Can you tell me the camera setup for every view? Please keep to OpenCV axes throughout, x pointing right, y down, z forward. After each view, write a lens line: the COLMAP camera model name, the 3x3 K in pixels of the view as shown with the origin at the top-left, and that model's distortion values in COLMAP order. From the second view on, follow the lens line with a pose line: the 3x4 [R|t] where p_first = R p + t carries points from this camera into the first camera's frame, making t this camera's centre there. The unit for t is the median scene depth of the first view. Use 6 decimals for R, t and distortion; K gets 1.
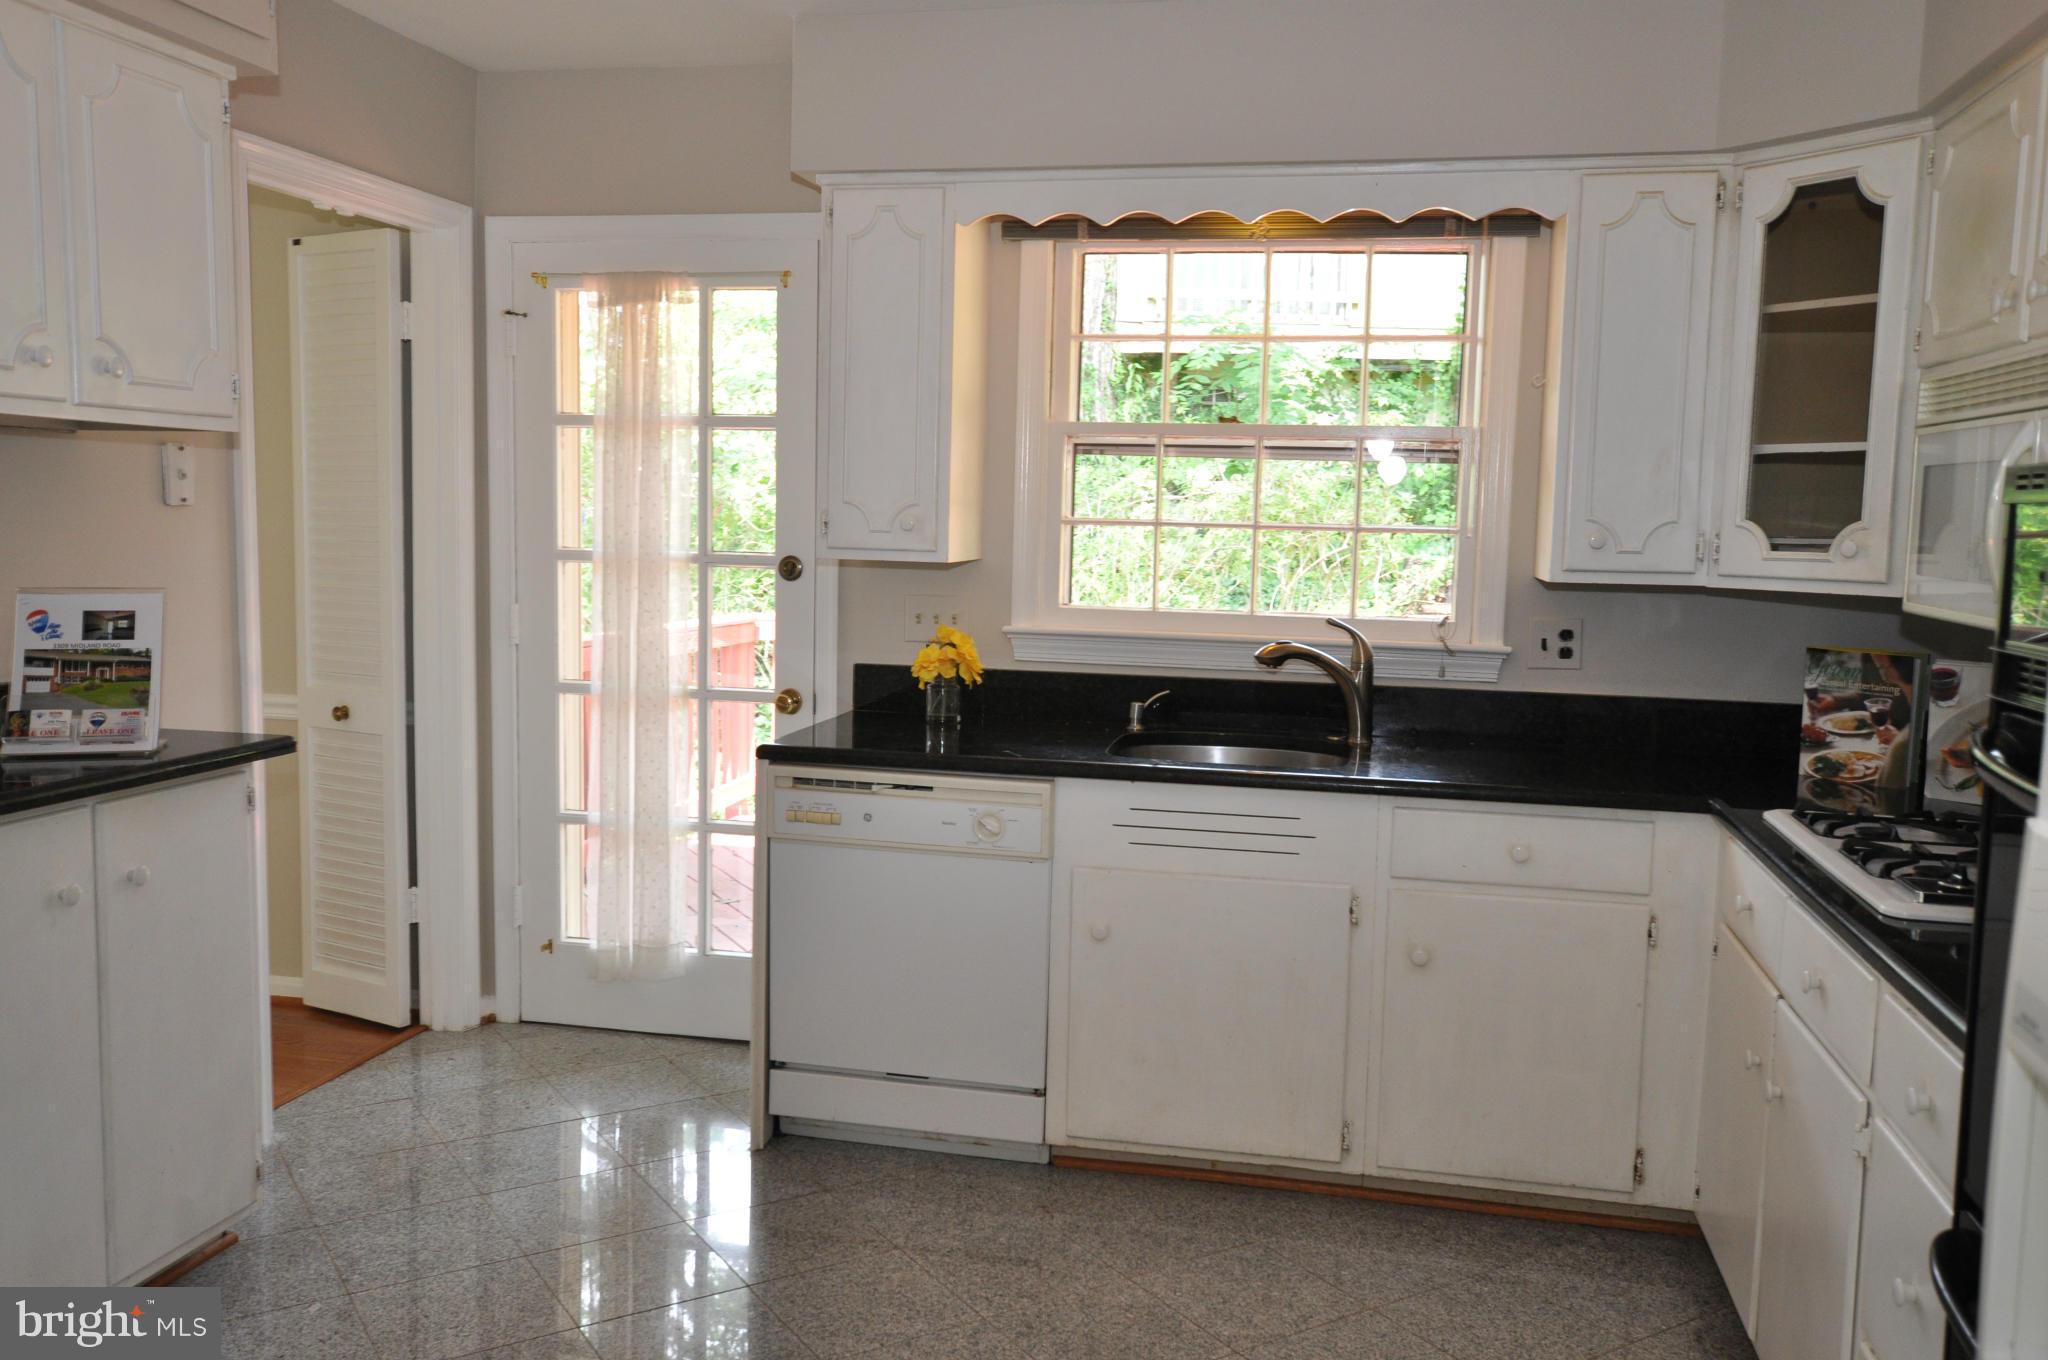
lens RADIAL K [[1625.1, 0, 1024.0], [0, 1625.1, 680.0], [0, 0, 1]] dist [-0.007928, 0.000868]
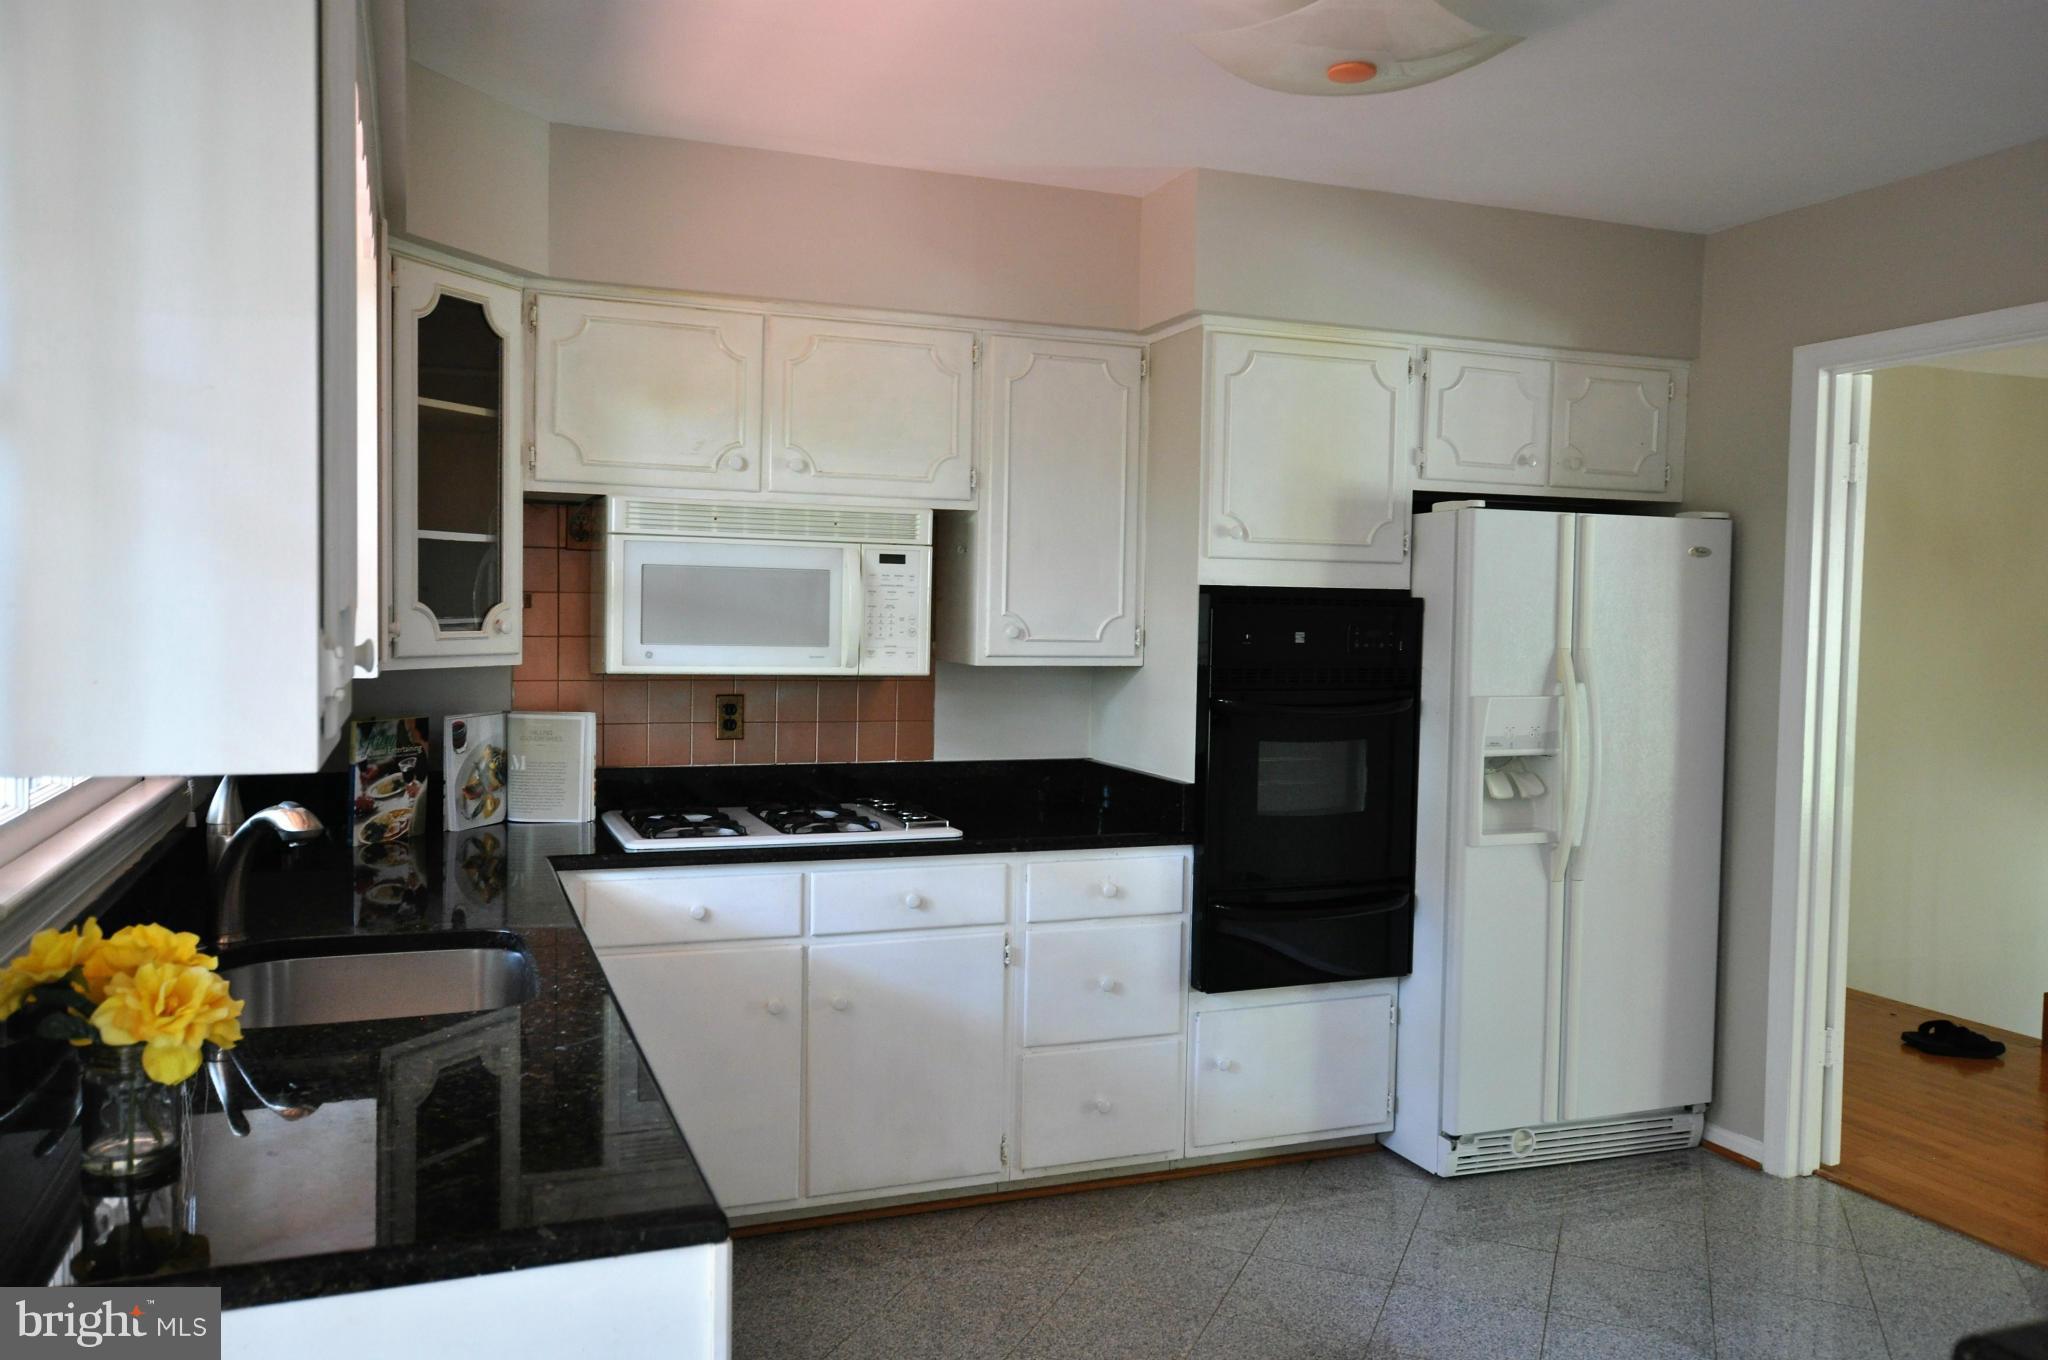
lens RADIAL K [[1625.1, 0, 1024.0], [0, 1625.1, 680.0], [0, 0, 1]] dist [-0.007928, 0.000868]
pose [[-0.579731, -0.068183, 0.811950, -0.614321], [0.058941, 0.990373, 0.125250, -0.154941], [-0.812673, 0.120468, -0.570131, 1.269285]]
